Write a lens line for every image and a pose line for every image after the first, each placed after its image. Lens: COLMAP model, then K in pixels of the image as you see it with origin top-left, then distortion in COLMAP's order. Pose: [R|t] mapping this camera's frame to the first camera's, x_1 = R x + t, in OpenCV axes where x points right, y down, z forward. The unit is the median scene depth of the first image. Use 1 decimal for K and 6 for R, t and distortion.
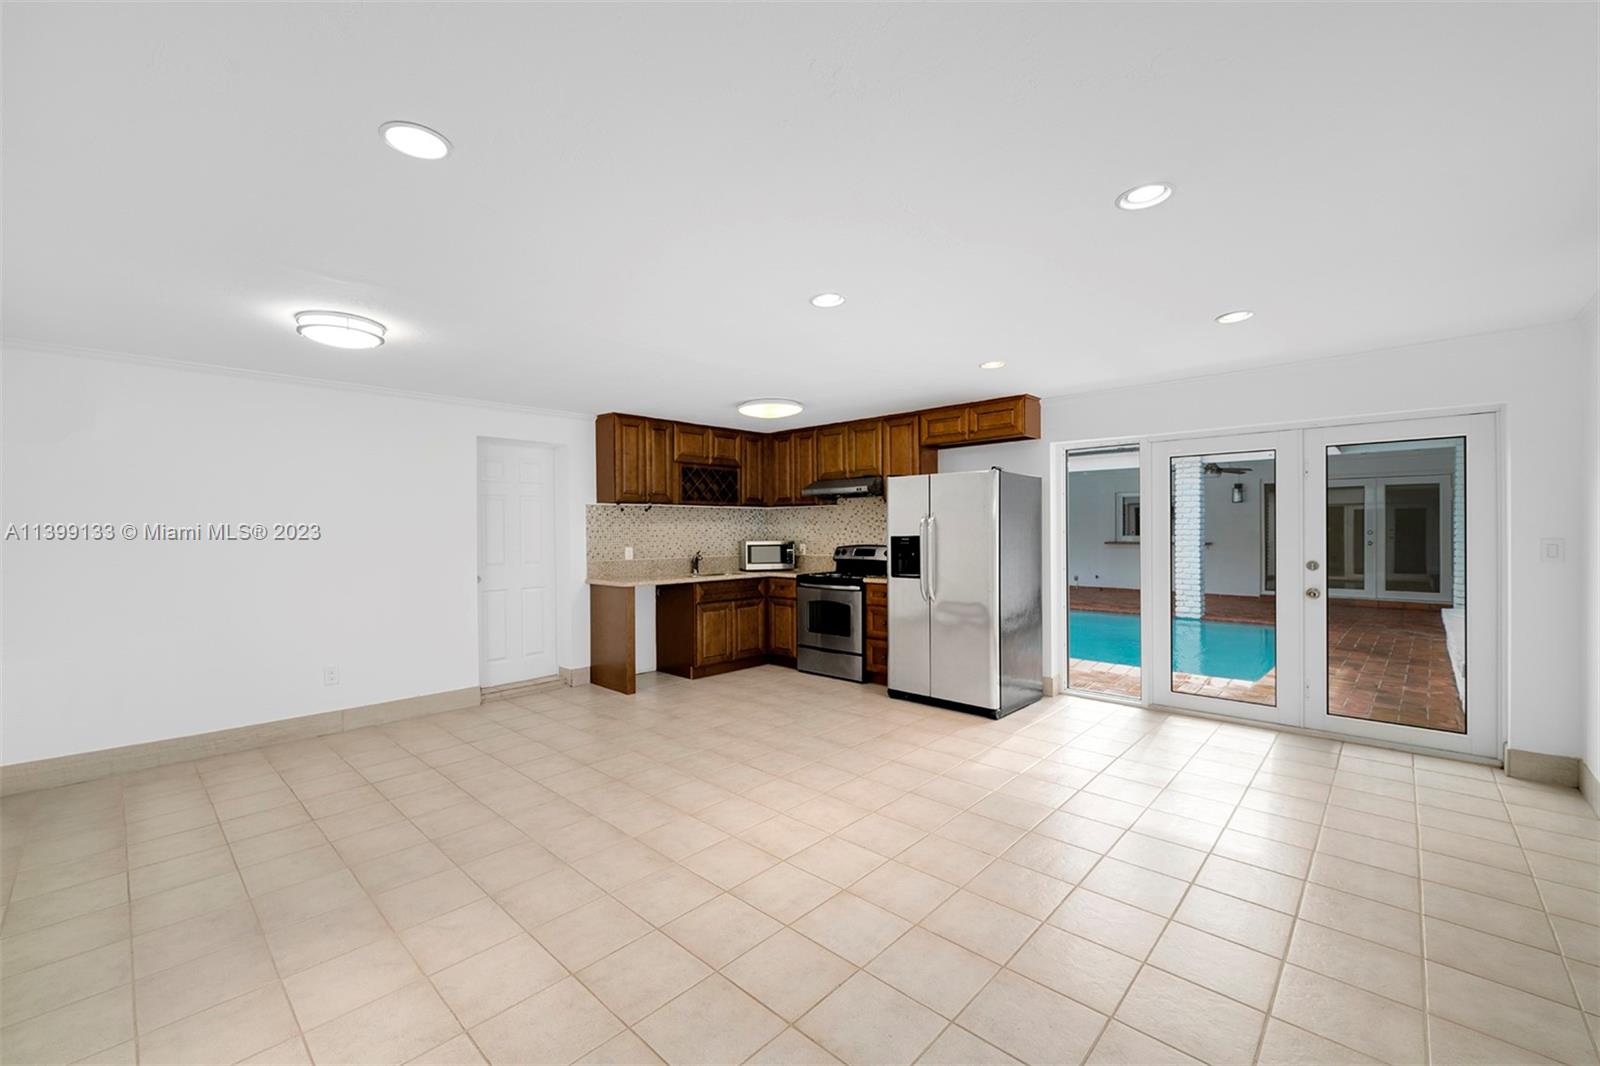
lens RADIAL K [[649.4, 0, 794.8], [0, 649.4, 532.7], [0, 0, 1]] dist [0.008692, -0.000384]
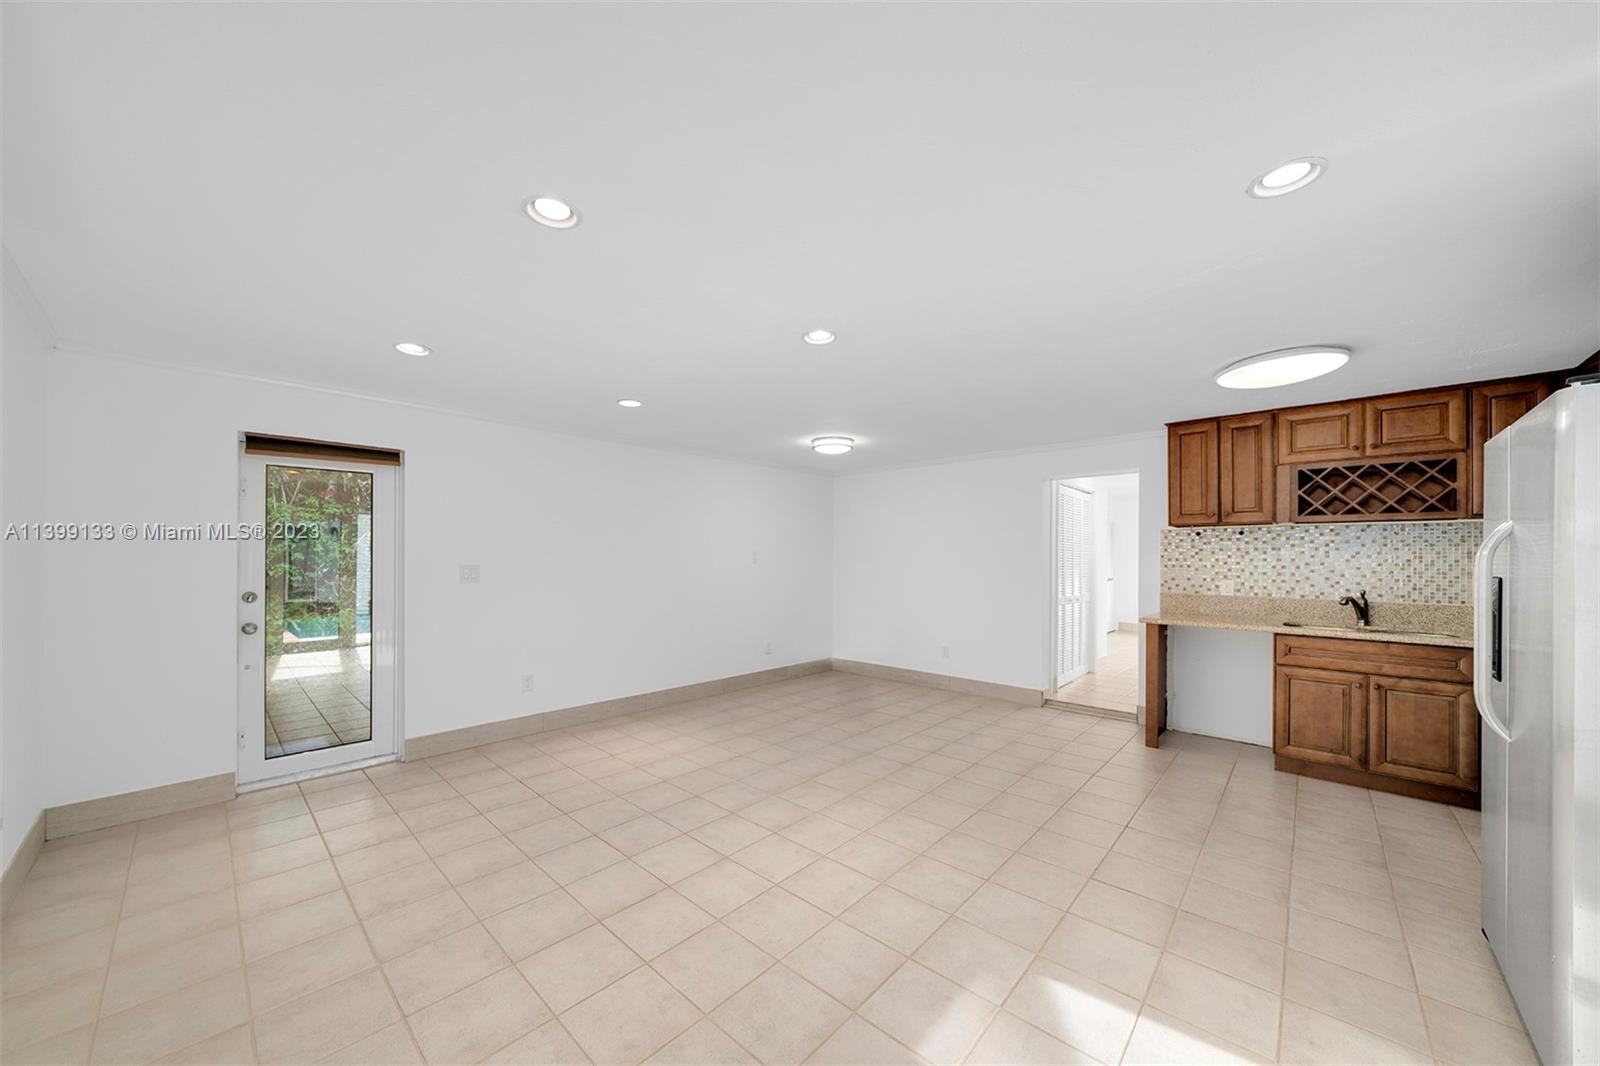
lens RADIAL K [[571.7, 0, 775.0], [0, 571.7, 557.4], [0, 0, 1]] dist [-0.001867, -0.000086]
pose [[-0.014823, 0.004265, -0.999881, 0.544362], [-0.009163, 0.999948, 0.004402, -0.004037], [0.999848, 0.009227, -0.014783, 0.533411]]
